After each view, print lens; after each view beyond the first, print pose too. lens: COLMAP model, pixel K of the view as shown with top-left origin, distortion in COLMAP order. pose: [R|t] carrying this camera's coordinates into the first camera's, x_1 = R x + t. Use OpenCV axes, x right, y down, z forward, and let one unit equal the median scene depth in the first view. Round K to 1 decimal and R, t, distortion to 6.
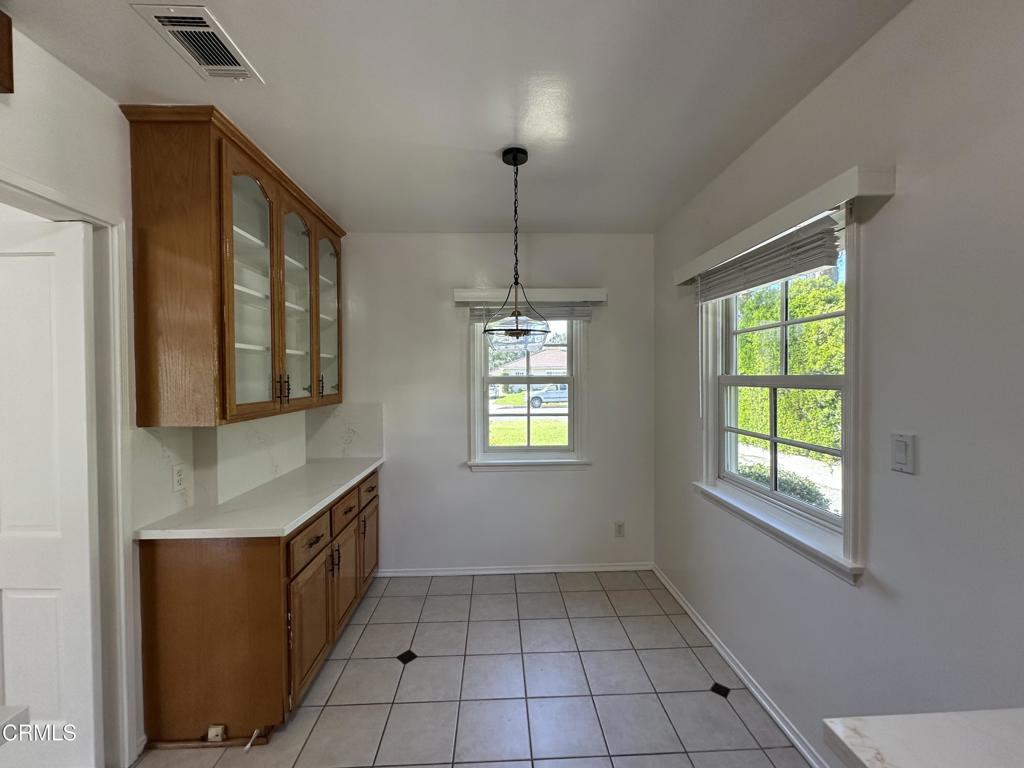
lens RADIAL K [[409.1, 0, 515.9], [0, 409.1, 381.2], [0, 0, 1]] dist [-0.004420, 0.001733]
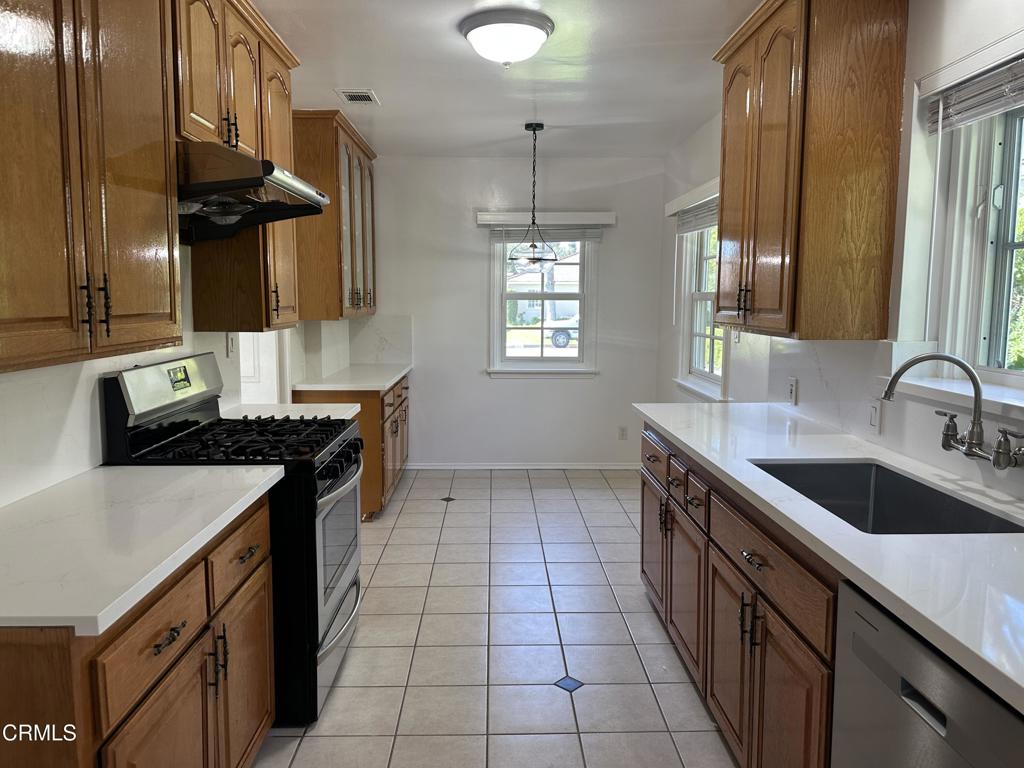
lens RADIAL K [[718.7, 0, 508.7], [0, 718.7, 384.9], [0, 0, 1]] dist [0.043356, -0.041397]
pose [[0.999498, 0.016689, -0.026926, -0.005949], [-0.013727, 0.994198, 0.106684, 0.030024], [0.028551, -0.106261, 0.993928, -0.958846]]
